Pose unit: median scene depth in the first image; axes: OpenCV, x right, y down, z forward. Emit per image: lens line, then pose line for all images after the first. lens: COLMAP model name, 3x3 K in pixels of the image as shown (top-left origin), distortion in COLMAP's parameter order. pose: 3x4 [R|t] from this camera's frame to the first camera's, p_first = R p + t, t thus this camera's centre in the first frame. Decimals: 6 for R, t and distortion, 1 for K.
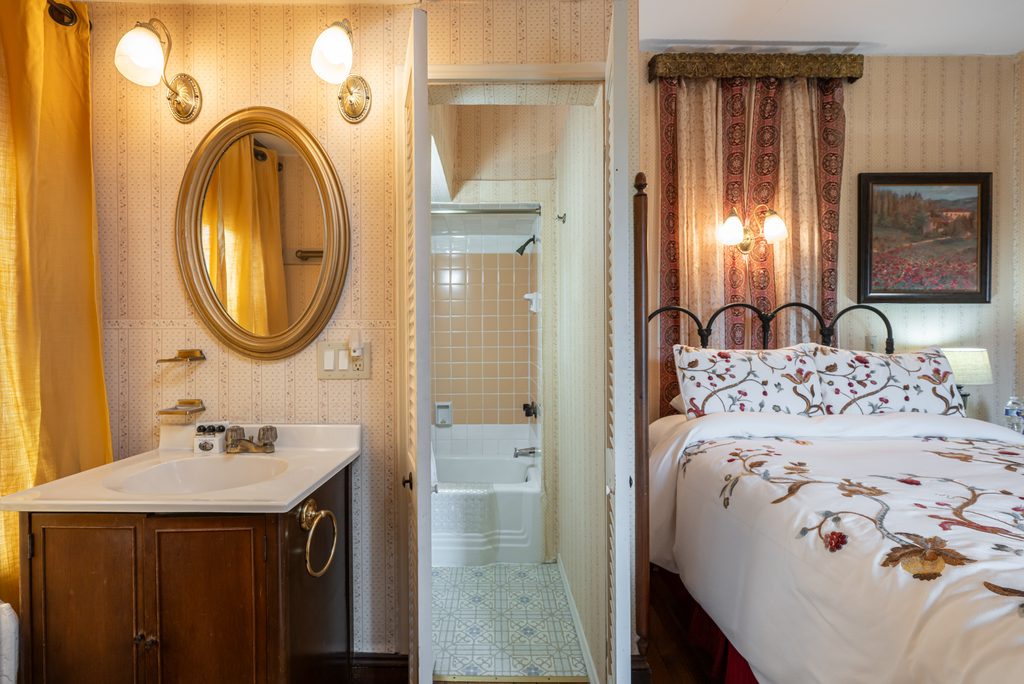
lens RADIAL K [[464.9, 0, 468.0], [0, 464.9, 344.1], [0, 0, 1]] dist [-0.005253, 0.000819]
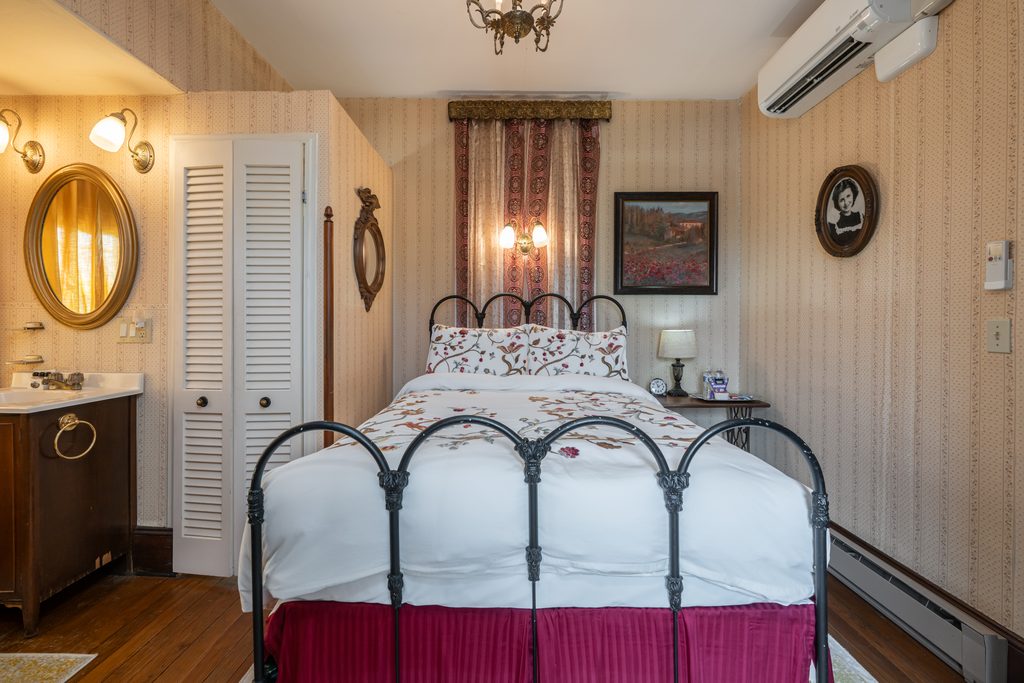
lens RADIAL K [[464.9, 0, 507.5], [0, 464.9, 325.3], [0, 0, 1]] dist [-0.005253, 0.000819]
pose [[0.999749, 0.009033, -0.020511, 0.589240], [-0.009253, 0.999900, -0.010657, 0.014511], [0.020413, 0.010844, 0.999733, -0.286776]]
